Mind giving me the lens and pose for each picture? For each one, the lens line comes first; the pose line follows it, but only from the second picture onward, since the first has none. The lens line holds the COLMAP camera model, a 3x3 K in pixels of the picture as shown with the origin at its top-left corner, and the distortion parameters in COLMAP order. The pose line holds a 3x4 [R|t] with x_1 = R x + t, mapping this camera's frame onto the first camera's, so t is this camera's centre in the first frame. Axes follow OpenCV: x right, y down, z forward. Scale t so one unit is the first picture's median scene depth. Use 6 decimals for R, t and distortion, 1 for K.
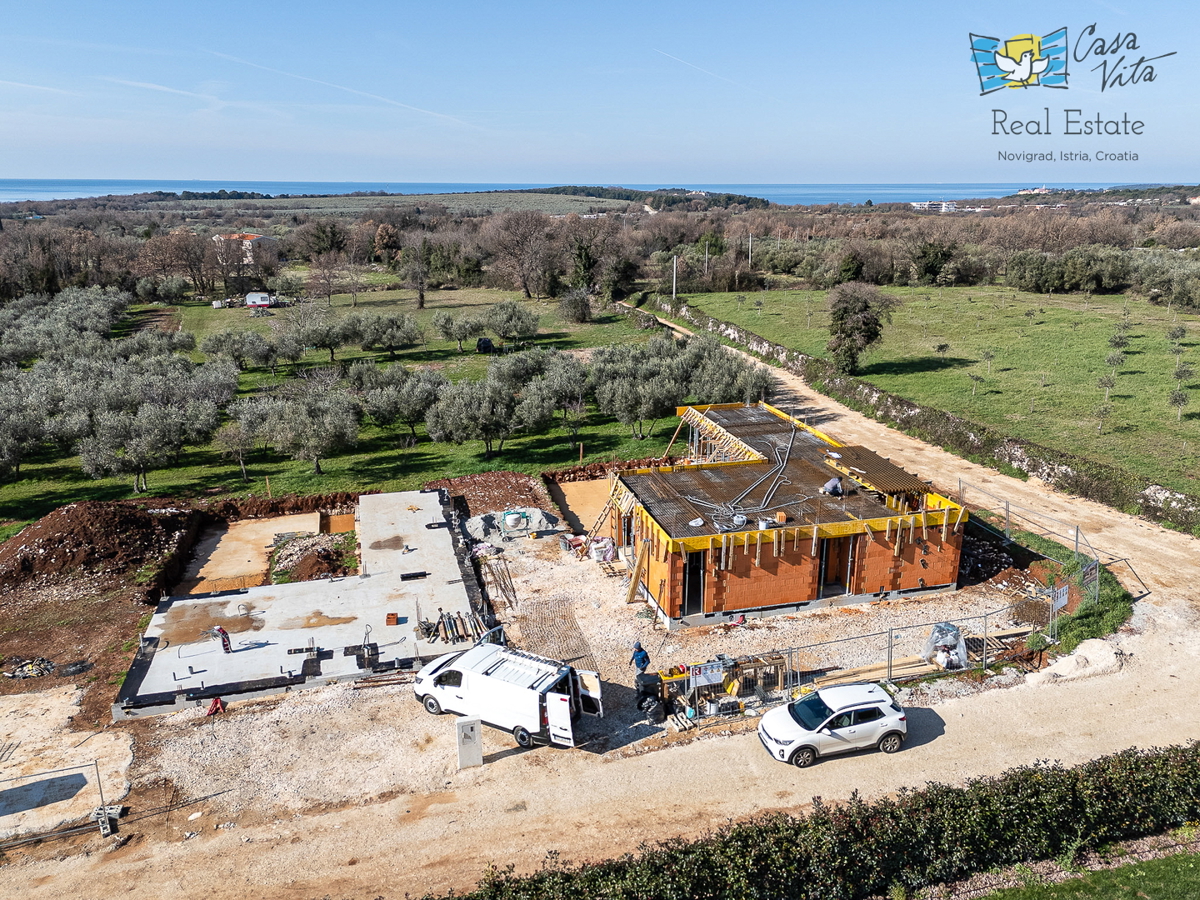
lens RADIAL K [[874.5, 0, 603.3], [0, 874.5, 451.0], [0, 0, 1]] dist [0.061307, -0.029084]
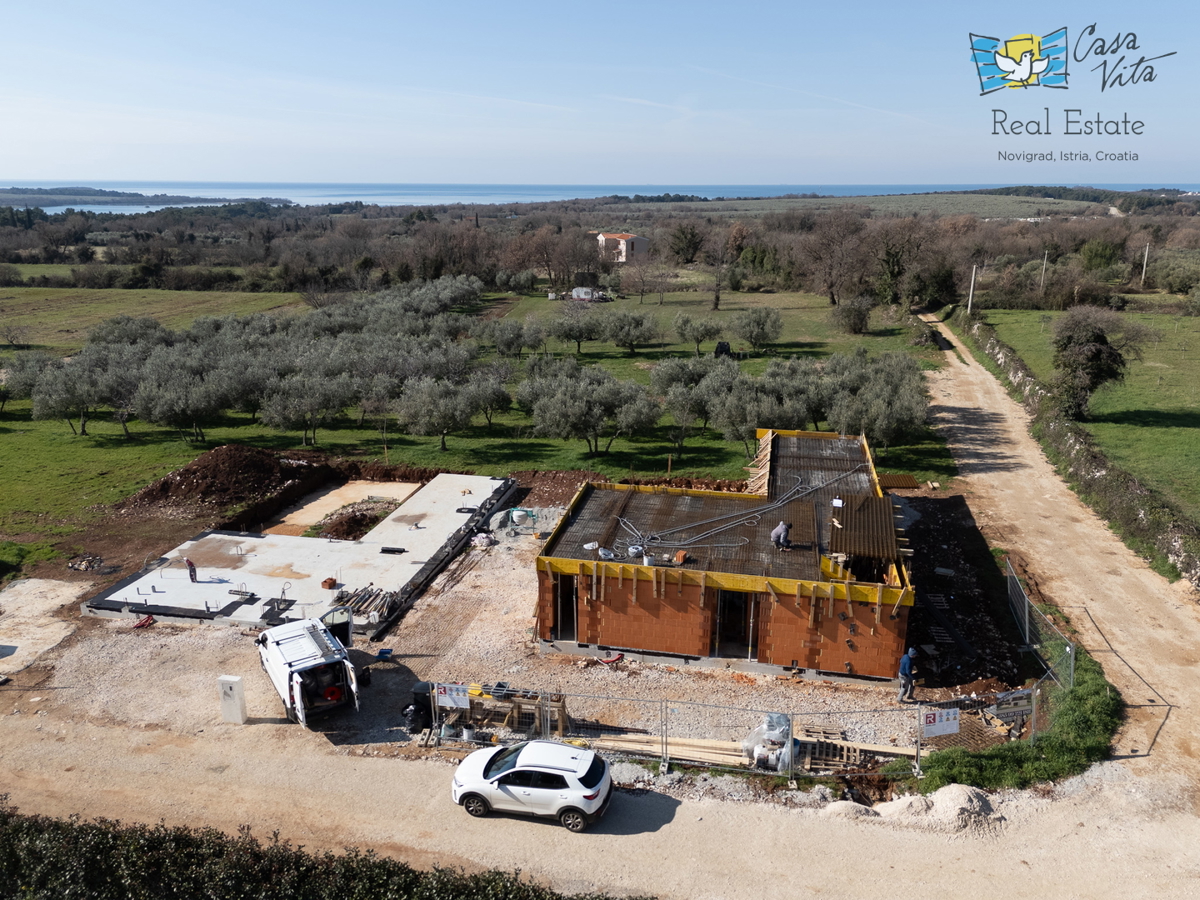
lens RADIAL K [[874.5, 0, 598.5], [0, 874.5, 444.5], [0, 0, 1]] dist [0.061307, -0.029084]
pose [[0.892030, 0.129070, -0.433156, 0.386850], [-0.132990, 0.990887, 0.021384, -0.035981], [0.431969, 0.038531, 0.901065, 0.115424]]
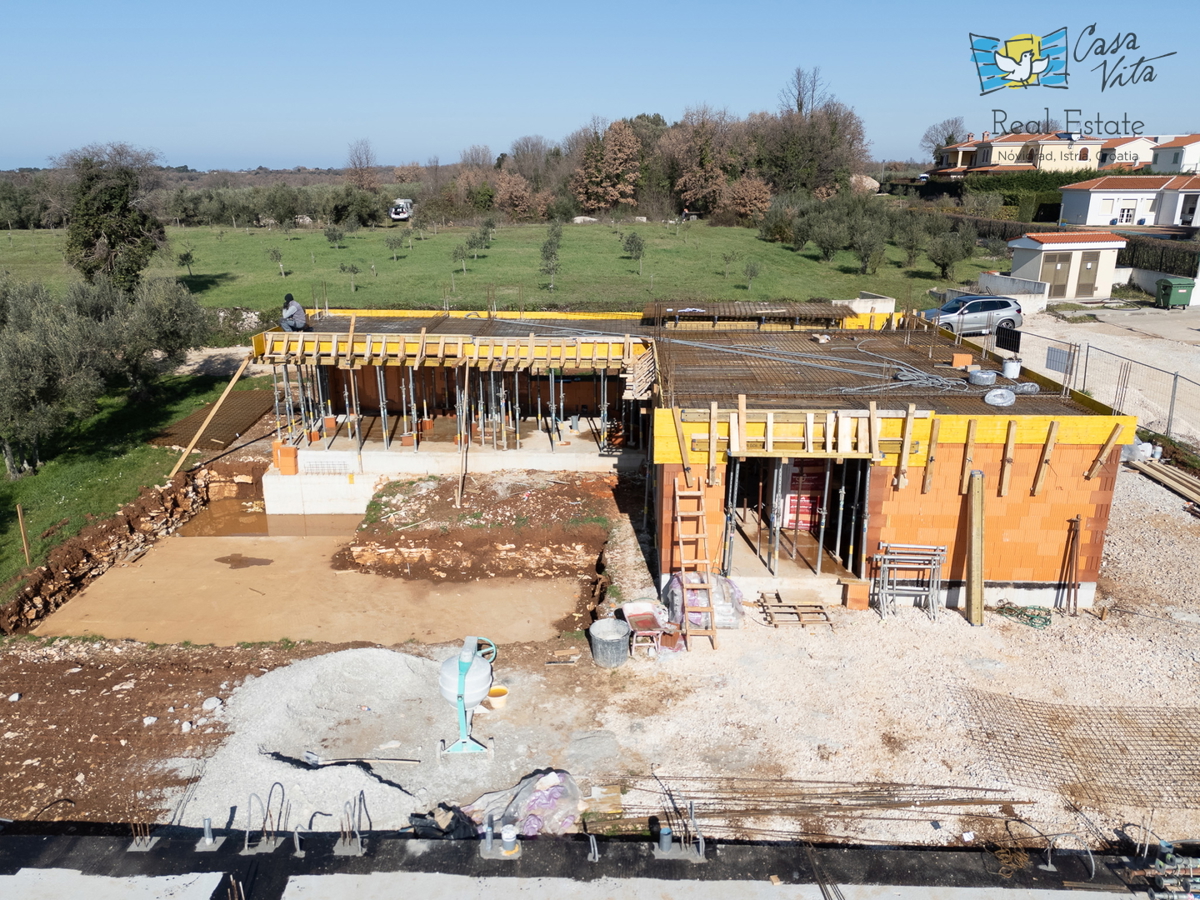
lens RADIAL K [[874.5, 0, 599.5], [0, 874.5, 450.0], [0, 0, 1]] dist [0.061307, -0.029084]
pose [[0.293207, -0.283373, 0.913088, -0.331881], [0.276723, 0.939337, 0.202659, -0.045774], [-0.915125, 0.193251, 0.353836, 0.790089]]
